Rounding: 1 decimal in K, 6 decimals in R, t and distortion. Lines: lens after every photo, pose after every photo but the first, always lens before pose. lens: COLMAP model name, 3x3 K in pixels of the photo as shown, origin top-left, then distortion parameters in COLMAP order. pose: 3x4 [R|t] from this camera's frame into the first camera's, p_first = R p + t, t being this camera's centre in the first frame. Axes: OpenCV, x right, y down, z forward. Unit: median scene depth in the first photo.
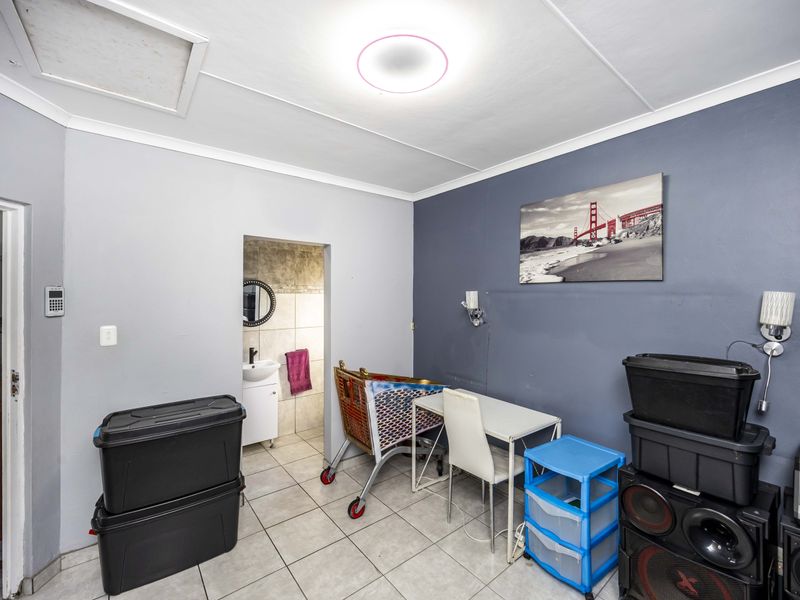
lens RADIAL K [[342.8, 0, 400.7], [0, 342.8, 295.1], [0, 0, 1]] dist [0.008791, -0.001025]
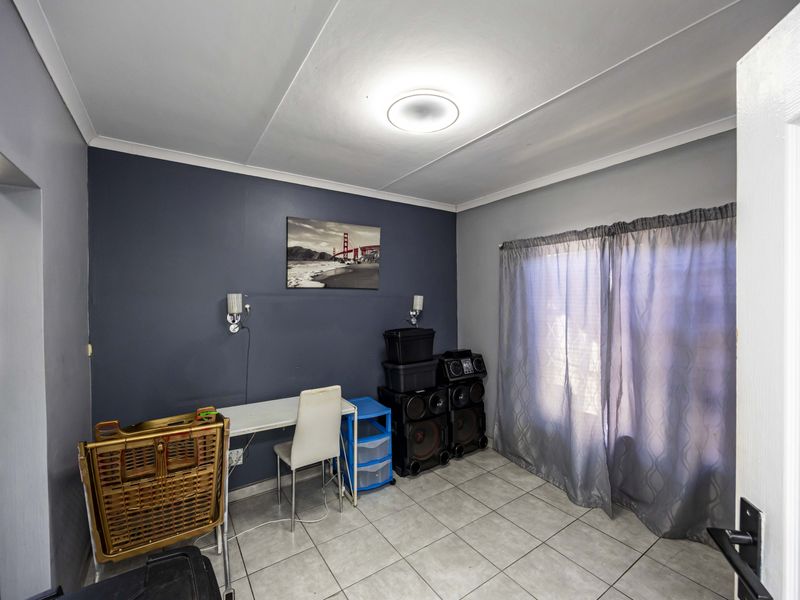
lens RADIAL K [[342.8, 0, 394.5], [0, 342.8, 299.1], [0, 0, 1]] dist [0.008791, -0.001025]
pose [[0.100146, -0.012791, 0.994891, -0.818643], [0.002238, 0.999918, 0.012630, -0.010619], [-0.994970, 0.000962, 0.100166, 0.629786]]
